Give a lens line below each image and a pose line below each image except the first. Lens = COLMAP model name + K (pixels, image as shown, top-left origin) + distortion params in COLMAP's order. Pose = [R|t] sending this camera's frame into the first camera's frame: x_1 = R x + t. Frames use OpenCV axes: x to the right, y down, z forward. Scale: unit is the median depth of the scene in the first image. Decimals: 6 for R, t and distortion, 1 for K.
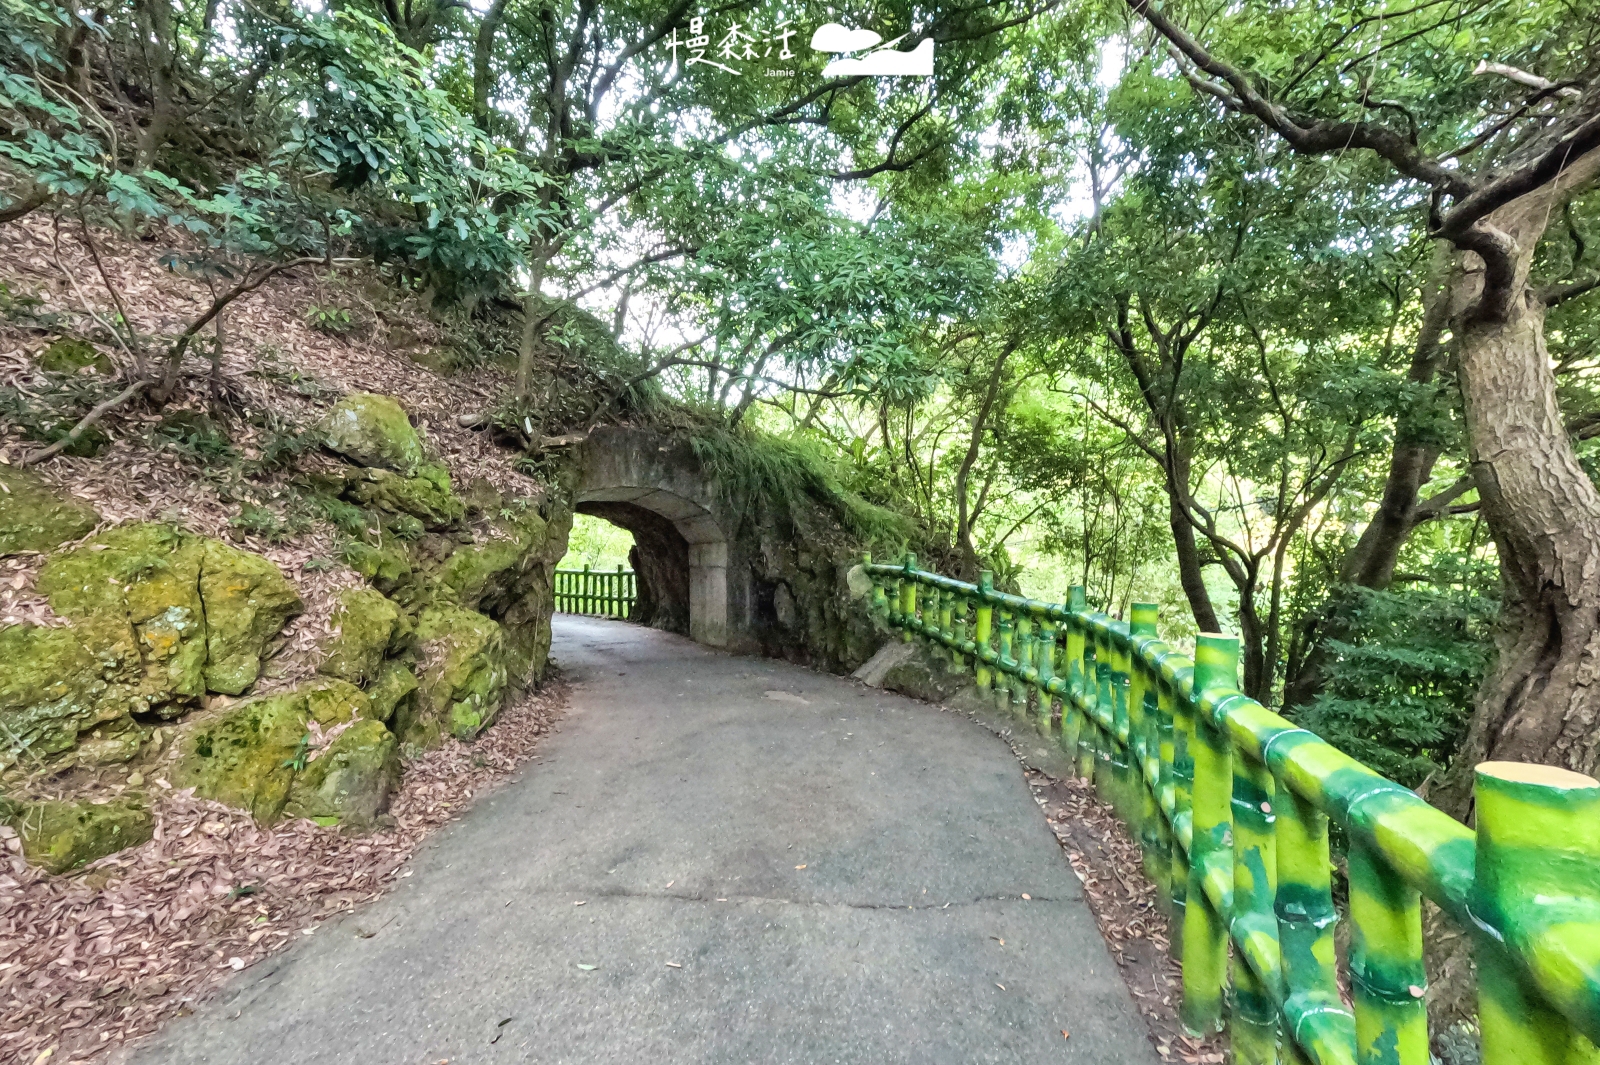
lens RADIAL K [[700.2, 0, 799.3], [0, 700.2, 528.8], [0, 0, 1]] dist [-0.000621, 0.000081]
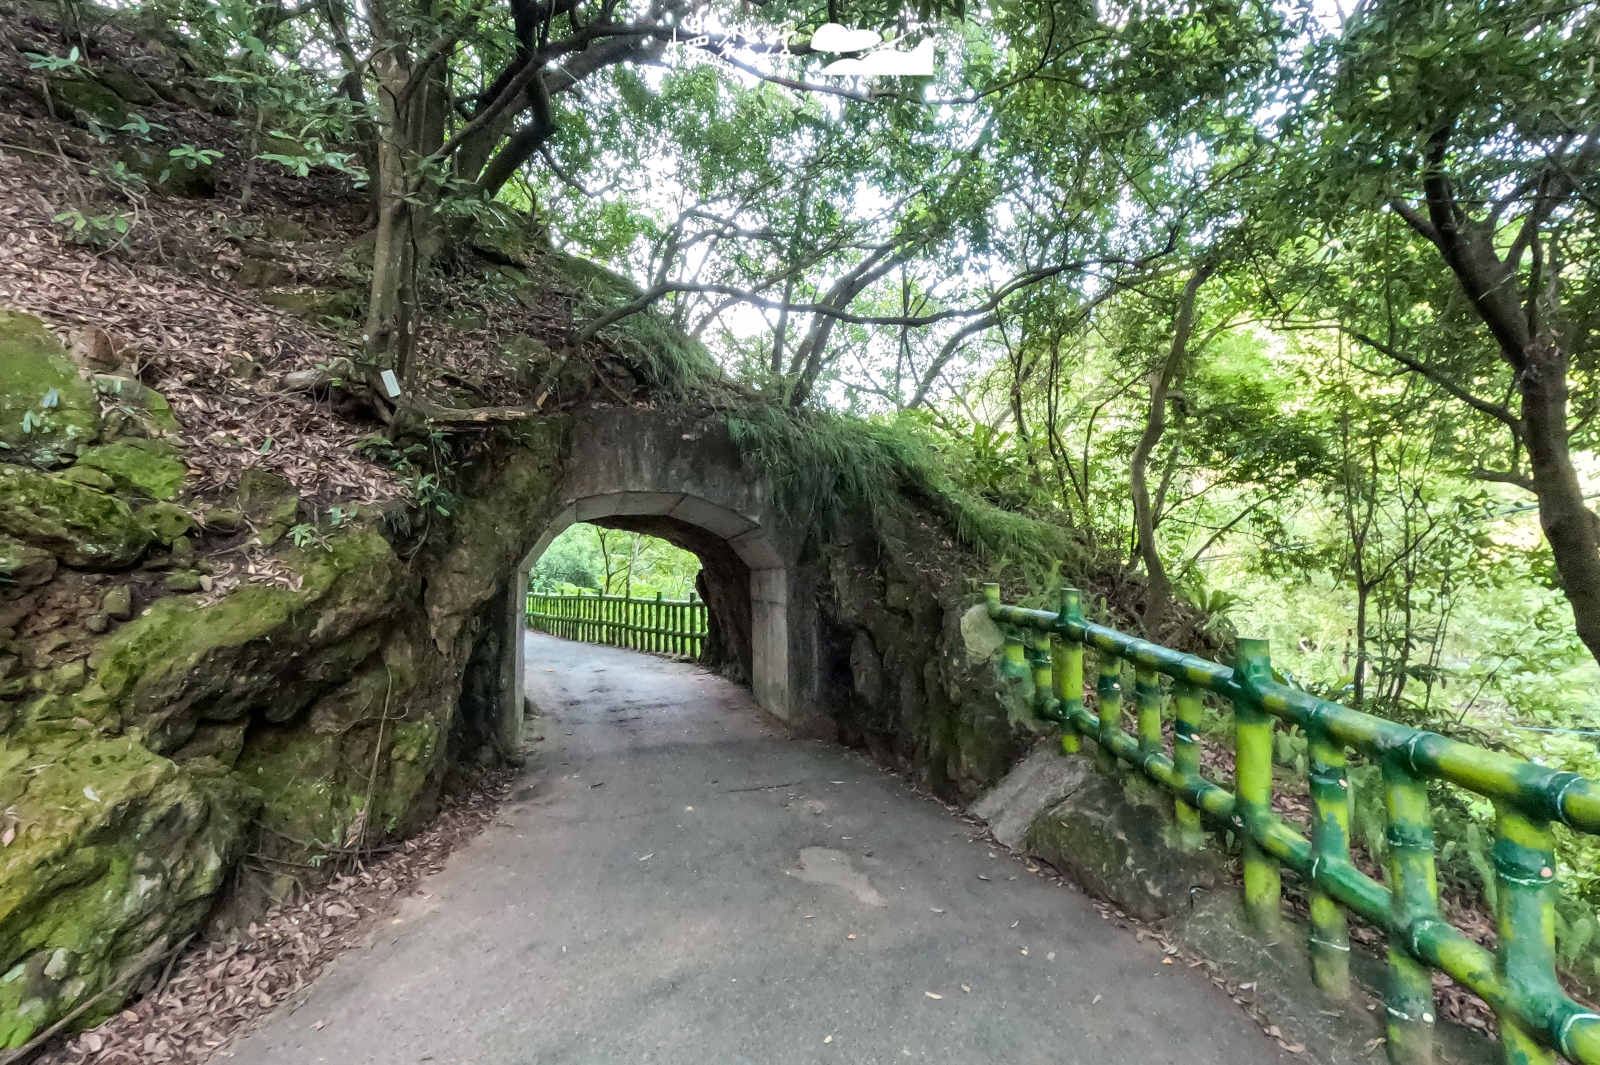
lens RADIAL K [[700.2, 0, 814.1], [0, 700.2, 500.8], [0, 0, 1]] dist [-0.000621, 0.000081]
pose [[0.985202, -0.028616, -0.168991, 0.042348], [0.017938, 0.997764, -0.064378, -0.002607], [0.170455, 0.060394, 0.983513, 0.321001]]
